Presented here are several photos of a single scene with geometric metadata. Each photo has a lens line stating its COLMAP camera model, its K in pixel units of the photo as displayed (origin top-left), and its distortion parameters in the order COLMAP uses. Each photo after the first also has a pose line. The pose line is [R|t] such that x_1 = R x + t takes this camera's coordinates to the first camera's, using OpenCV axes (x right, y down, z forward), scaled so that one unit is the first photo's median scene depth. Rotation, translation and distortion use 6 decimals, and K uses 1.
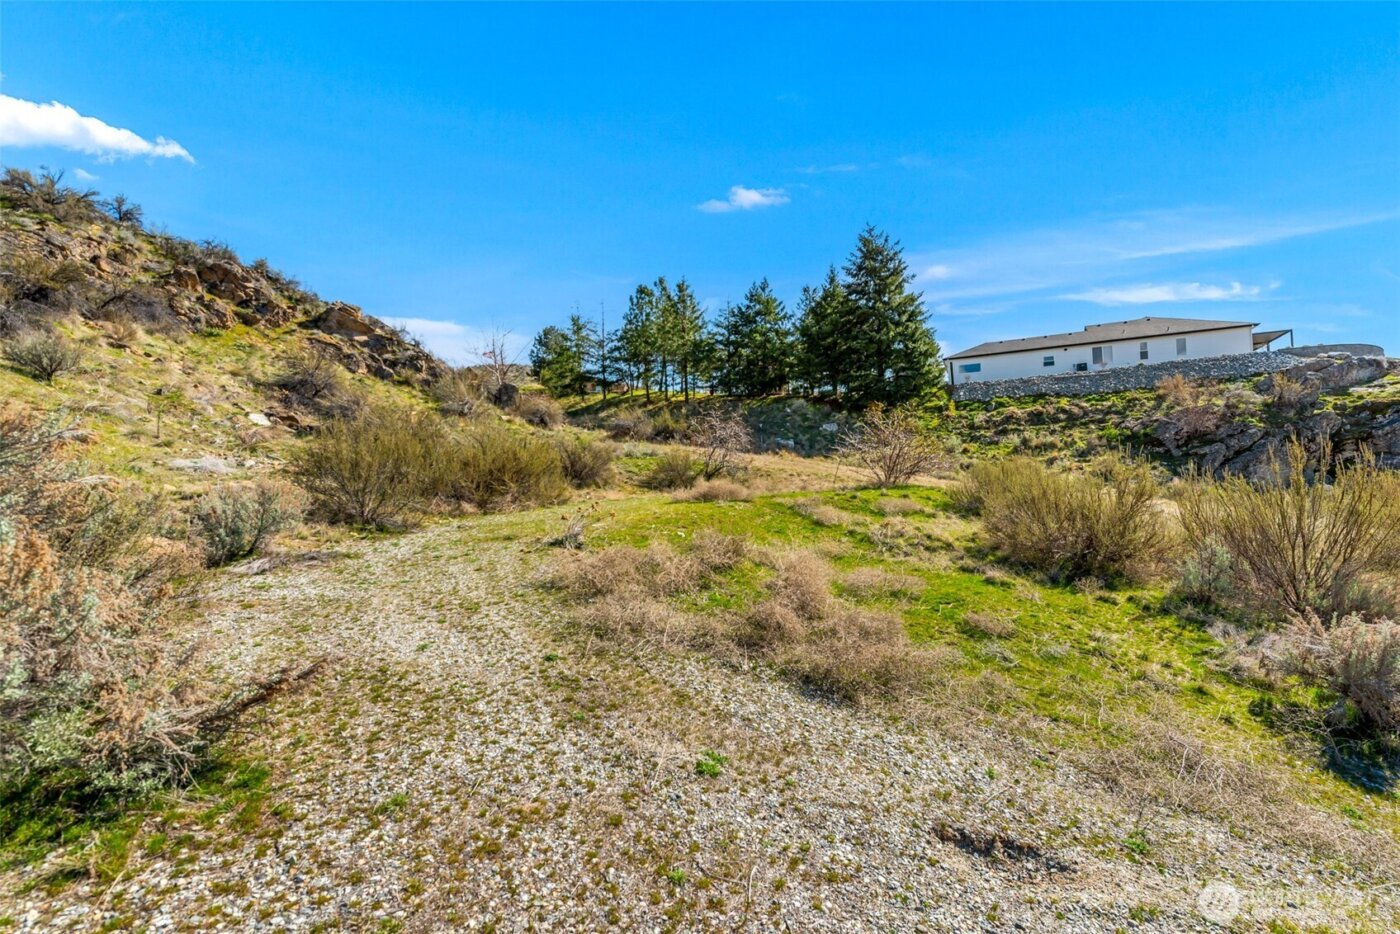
lens RADIAL K [[603.4, 0, 707.1], [0, 603.4, 473.6], [0, 0, 1]] dist [0.001926, -0.000039]
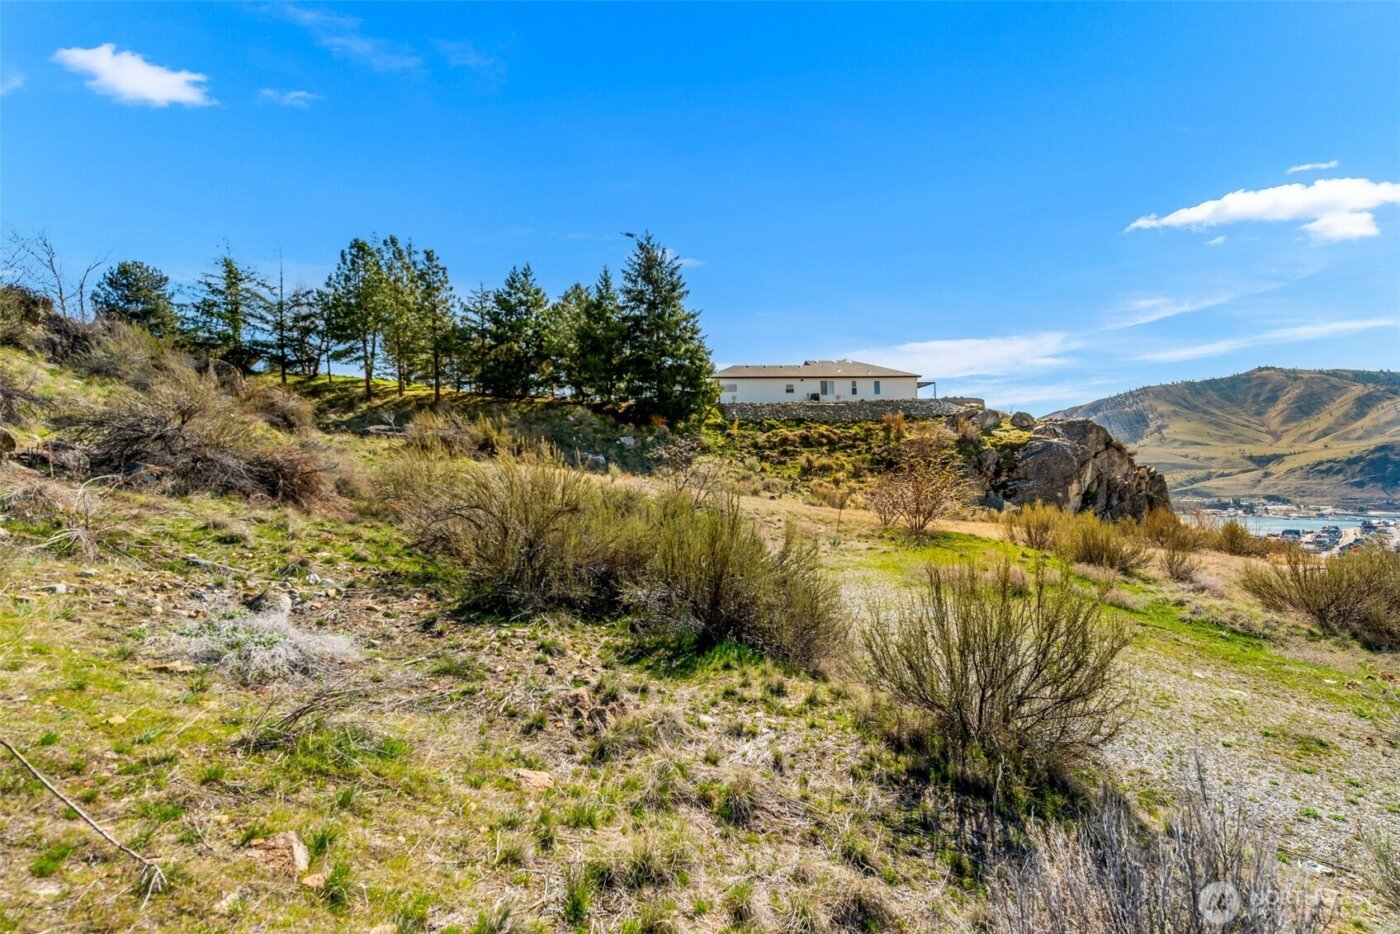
lens RADIAL K [[603.4, 0, 707.1], [0, 603.4, 473.6], [0, 0, 1]] dist [0.001926, -0.000039]
pose [[0.822866, 0.003789, 0.568223, -0.218641], [-0.008350, 0.999950, 0.005425, -0.030575], [-0.568175, -0.009208, 0.822856, 0.147888]]
